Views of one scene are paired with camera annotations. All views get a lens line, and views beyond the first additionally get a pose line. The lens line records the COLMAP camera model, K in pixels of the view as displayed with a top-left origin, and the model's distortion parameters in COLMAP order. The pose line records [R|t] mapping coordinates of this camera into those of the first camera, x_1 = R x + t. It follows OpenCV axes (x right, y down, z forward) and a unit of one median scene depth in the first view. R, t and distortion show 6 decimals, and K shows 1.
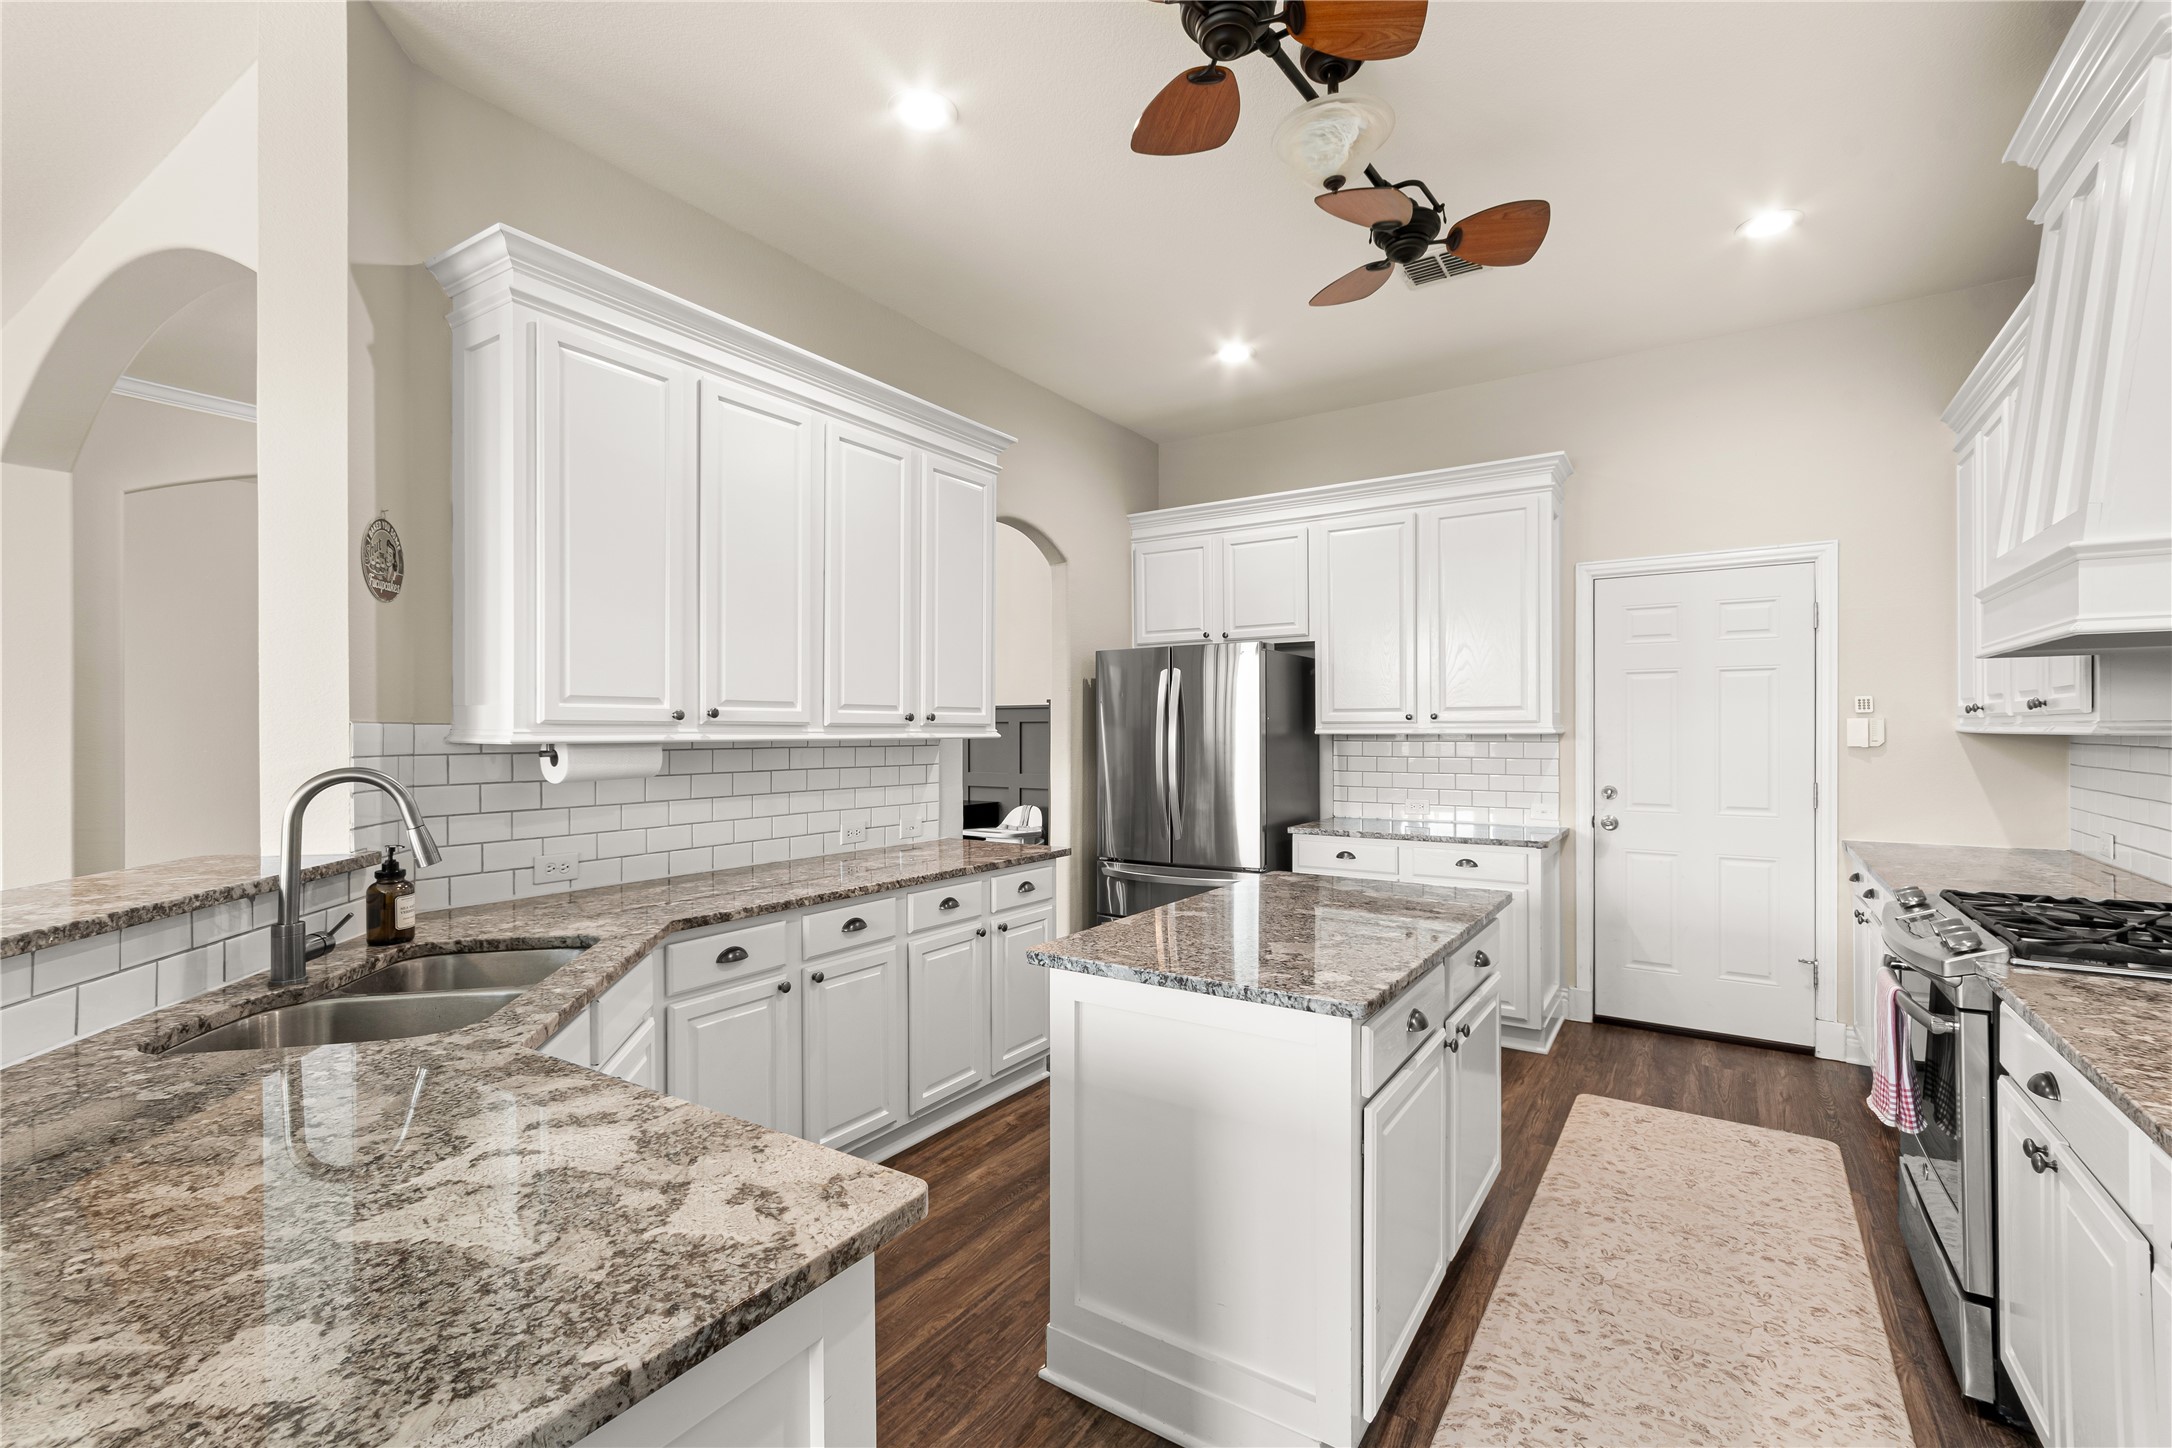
lens RADIAL K [[954.6, 0, 1086.0], [0, 954.6, 731.3], [0, 0, 1]] dist [0.001962, 0.000086]
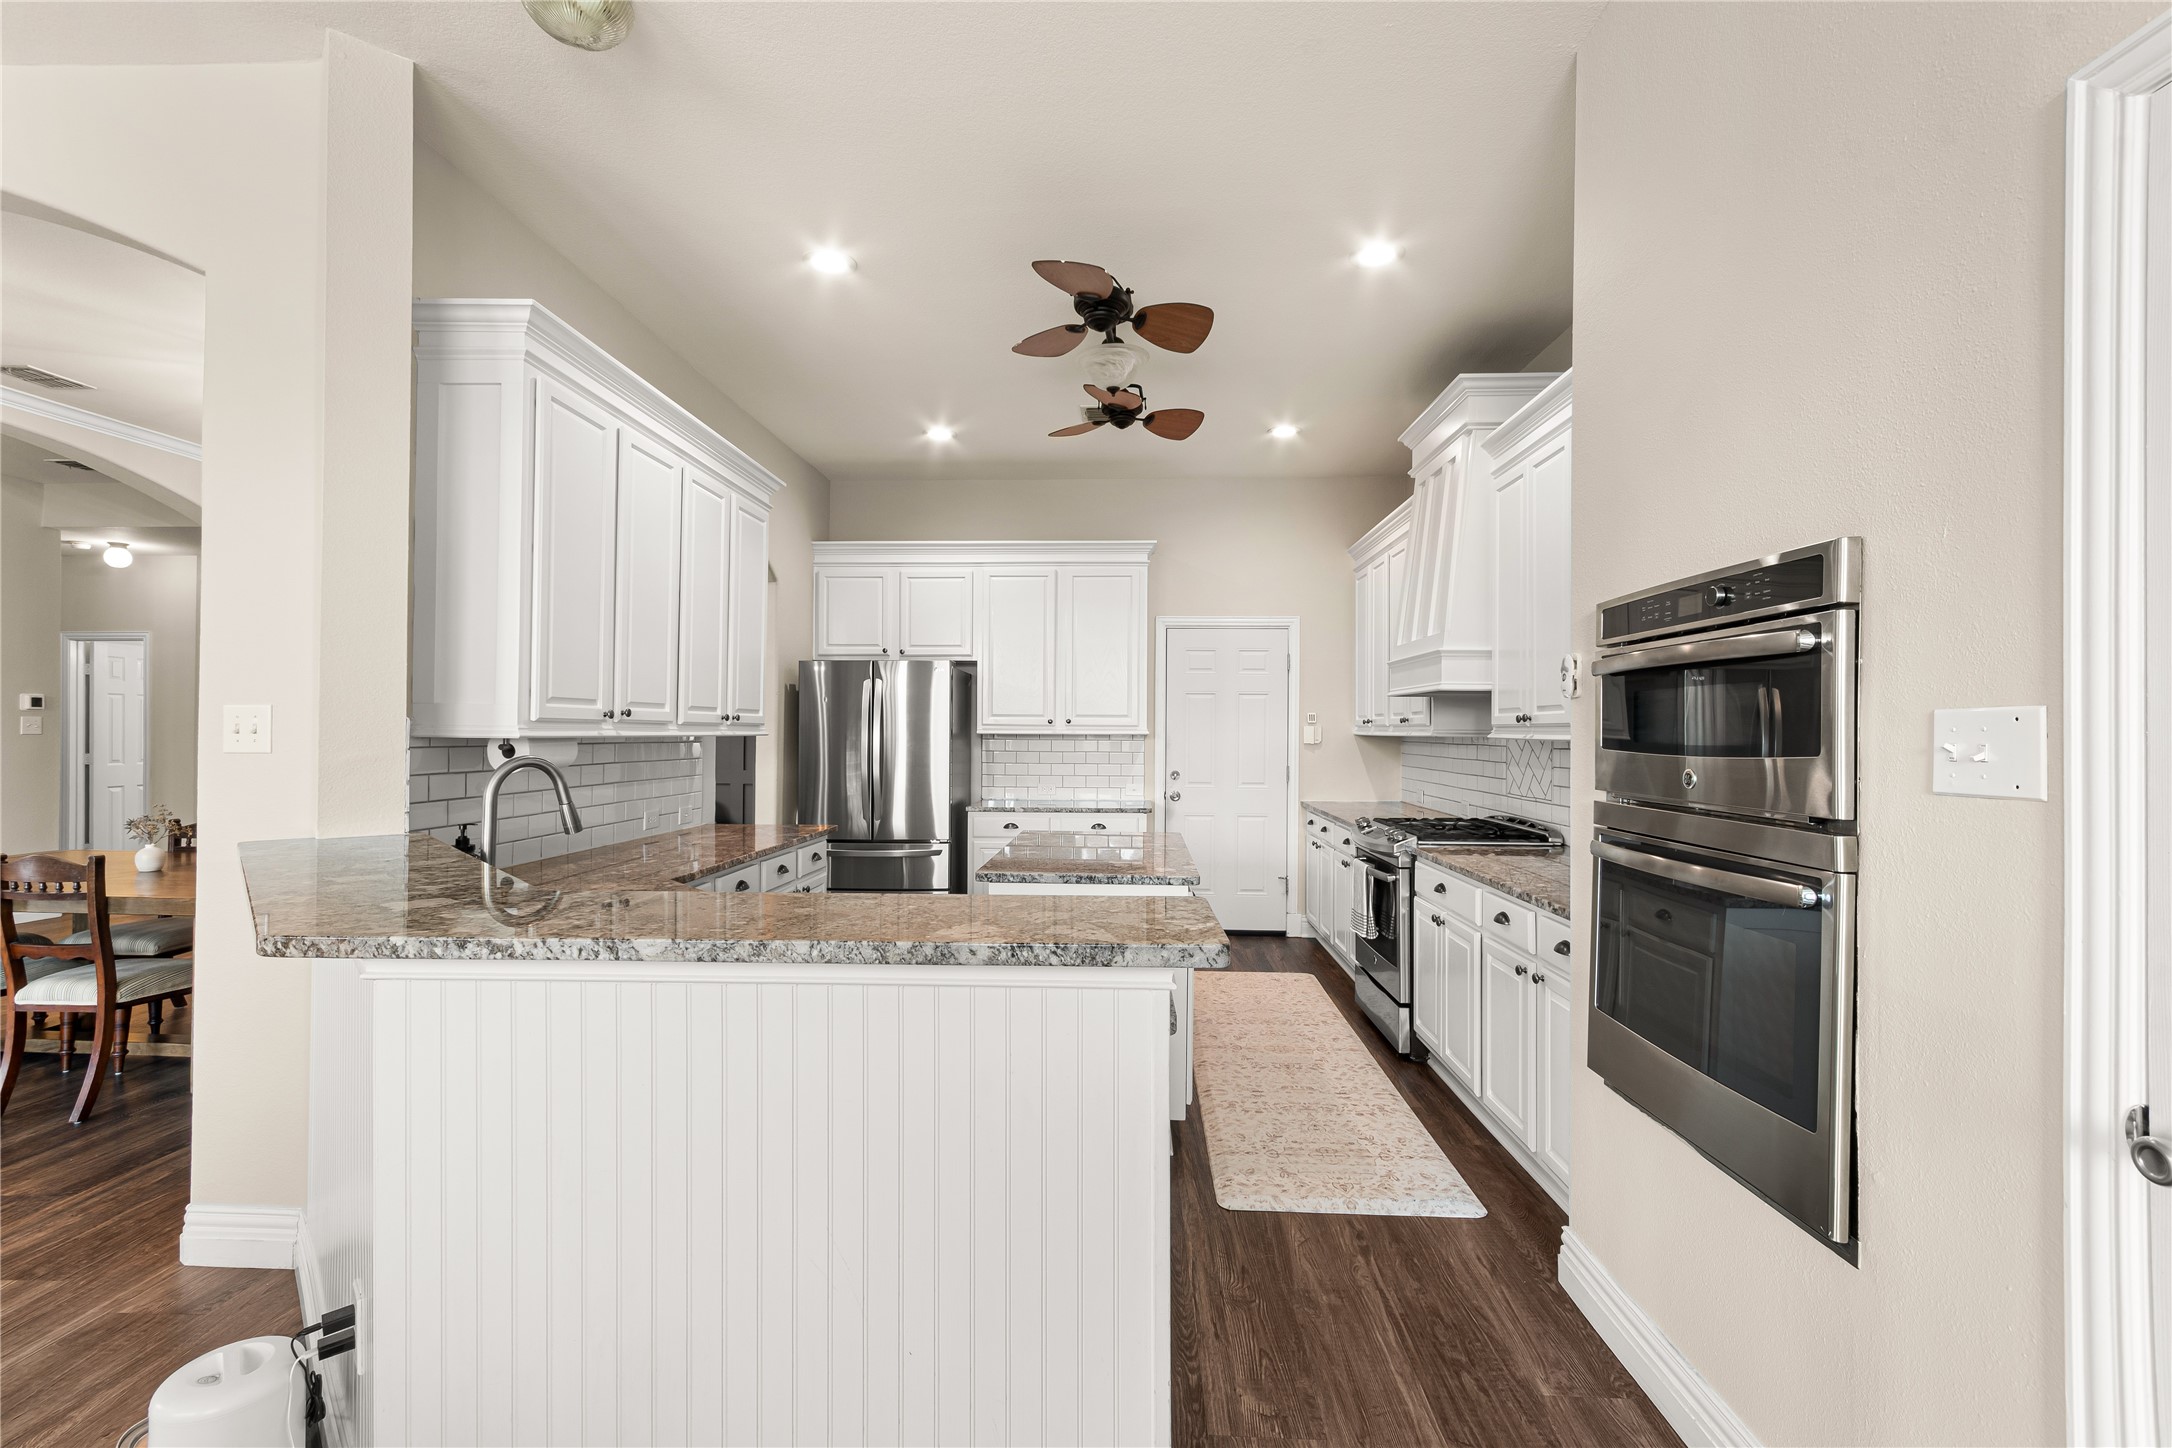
lens RADIAL K [[960.6, 0, 1086.0], [0, 960.6, 724.0], [0, 0, 1]] dist [-0.024658, 0.000168]
pose [[0.857747, 0.011459, 0.513945, -0.384122], [-0.007735, 0.999926, -0.009386, 0.001134], [-0.514014, 0.004076, 0.857772, -0.225458]]
